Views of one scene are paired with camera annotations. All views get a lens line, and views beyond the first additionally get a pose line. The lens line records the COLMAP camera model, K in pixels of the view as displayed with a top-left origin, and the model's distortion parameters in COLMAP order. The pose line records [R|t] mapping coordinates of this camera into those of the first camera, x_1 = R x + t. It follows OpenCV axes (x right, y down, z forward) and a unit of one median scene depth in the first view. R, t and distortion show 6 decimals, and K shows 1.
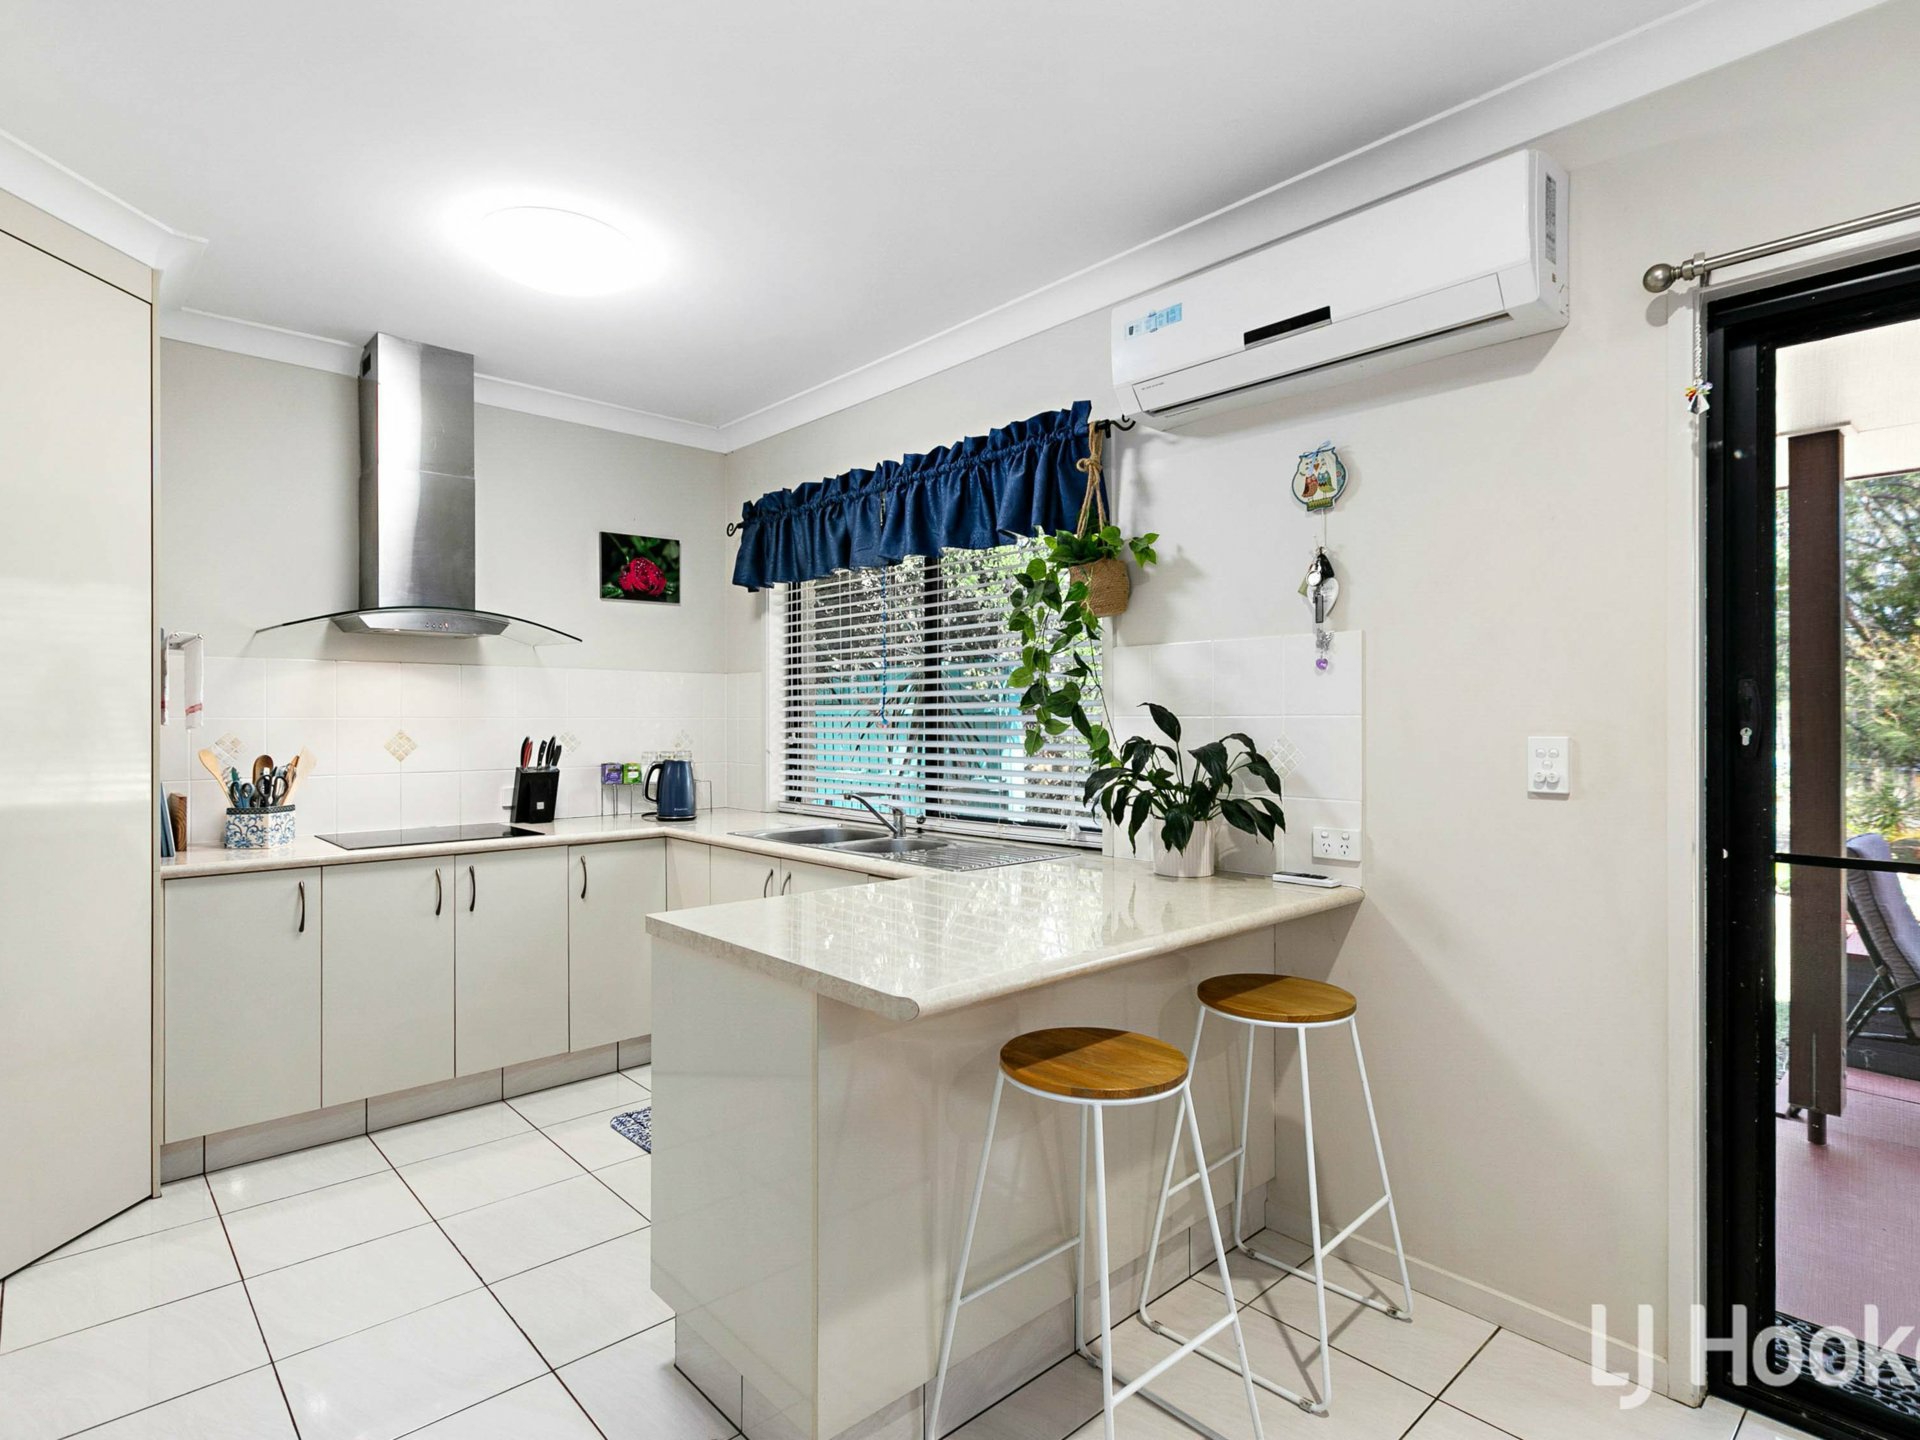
lens RADIAL K [[976.8, 0, 963.3], [0, 976.8, 725.1], [0, 0, 1]] dist [-0.024646, 0.001151]
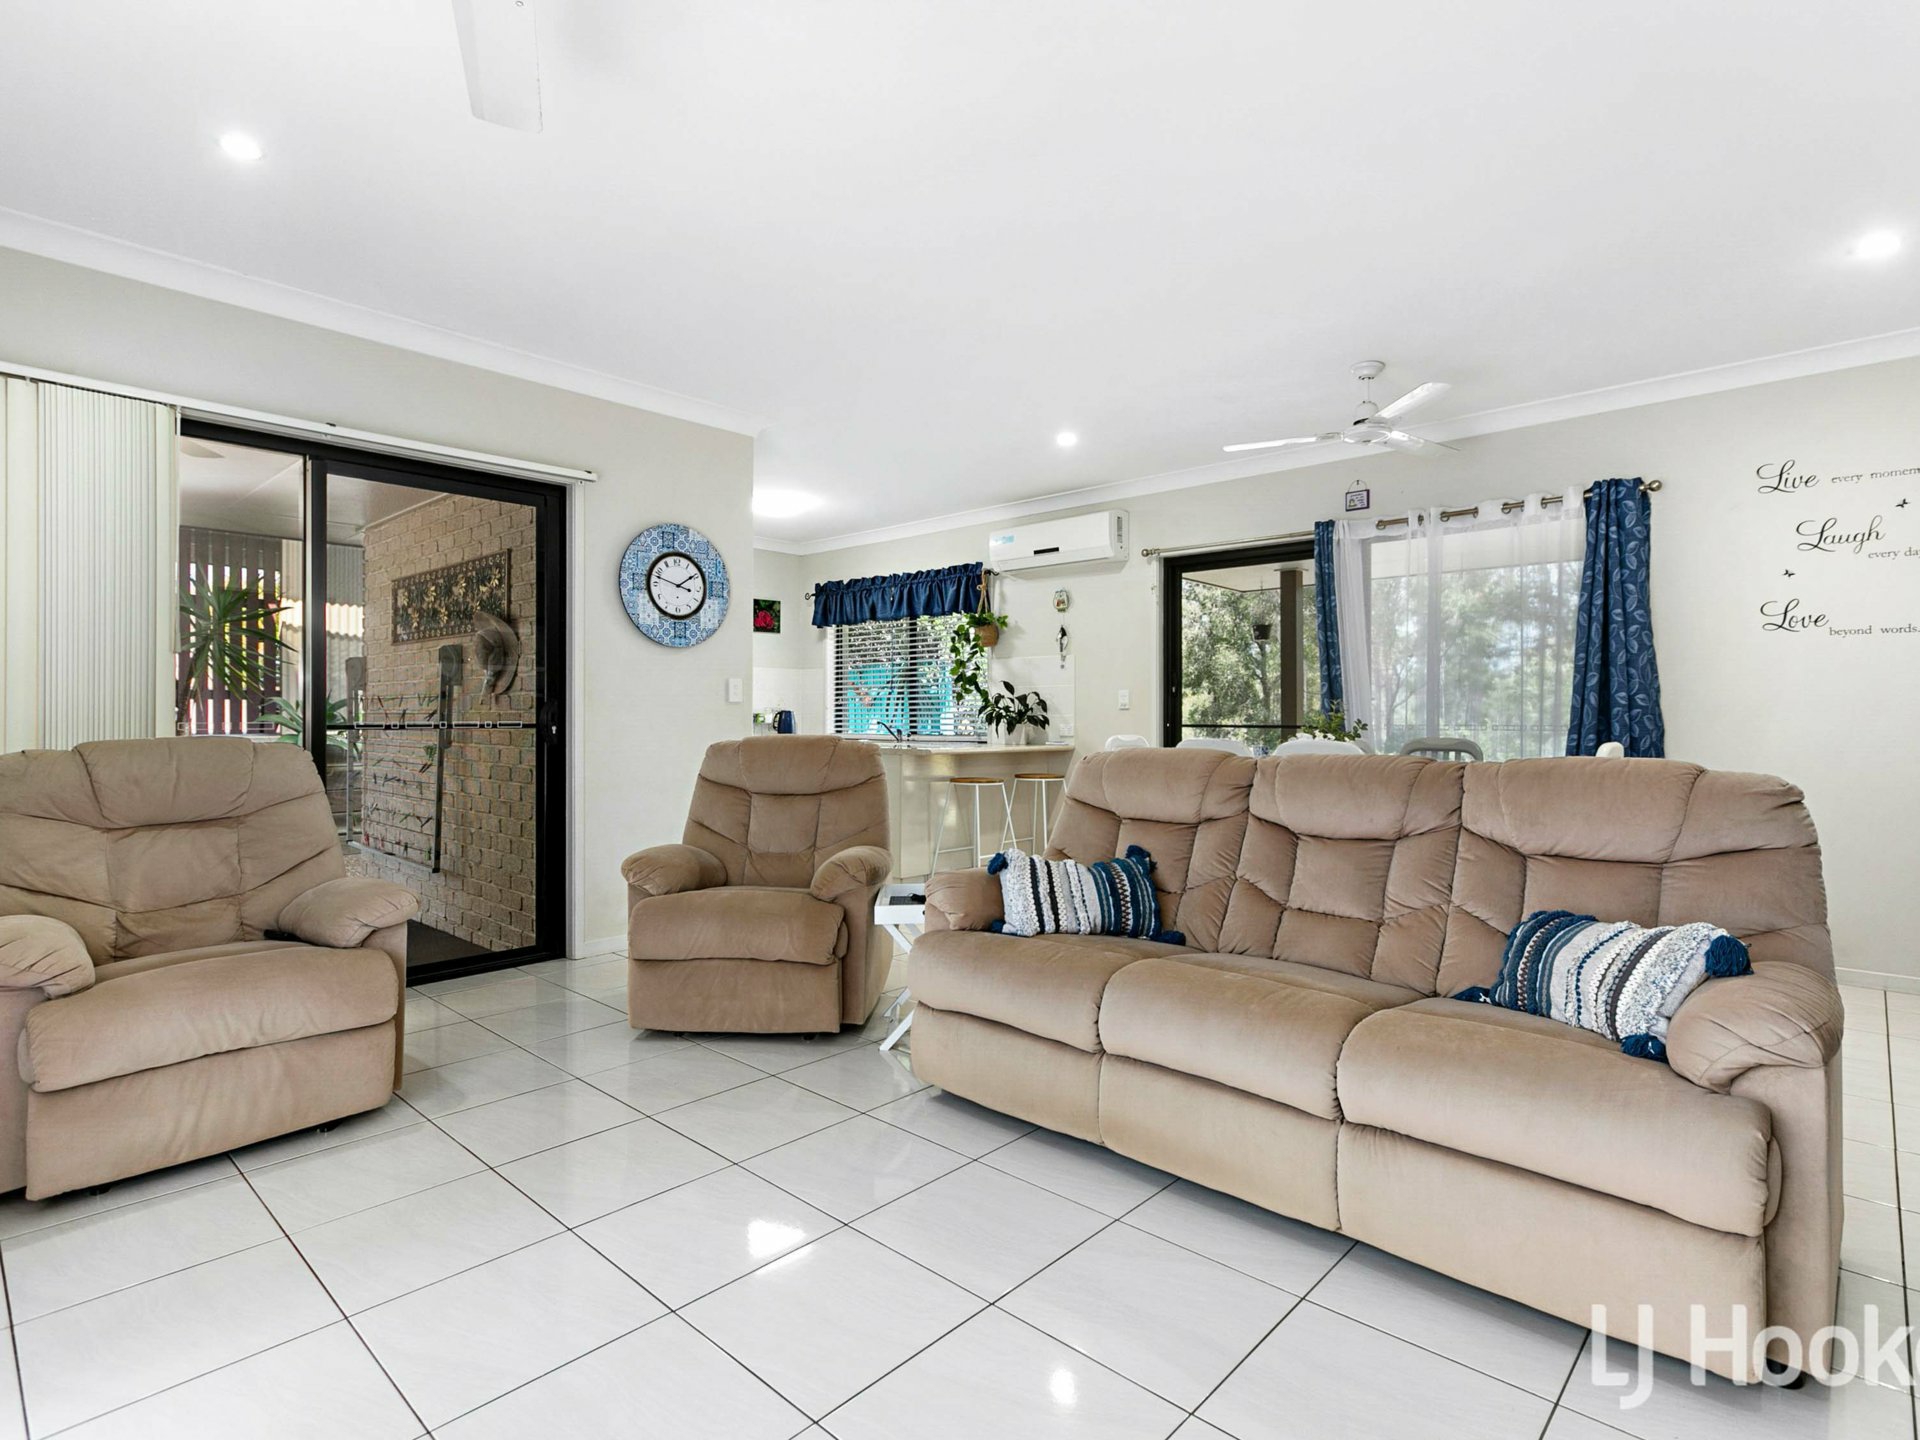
lens RADIAL K [[976.8, 0, 970.2], [0, 976.8, 714.8], [0, 0, 1]] dist [-0.024646, 0.001151]
pose [[0.996644, 0.005616, 0.081660, -0.106431], [-0.004546, 0.999902, -0.013276, 0.097509], [-0.081726, 0.012860, 0.996572, -1.518328]]
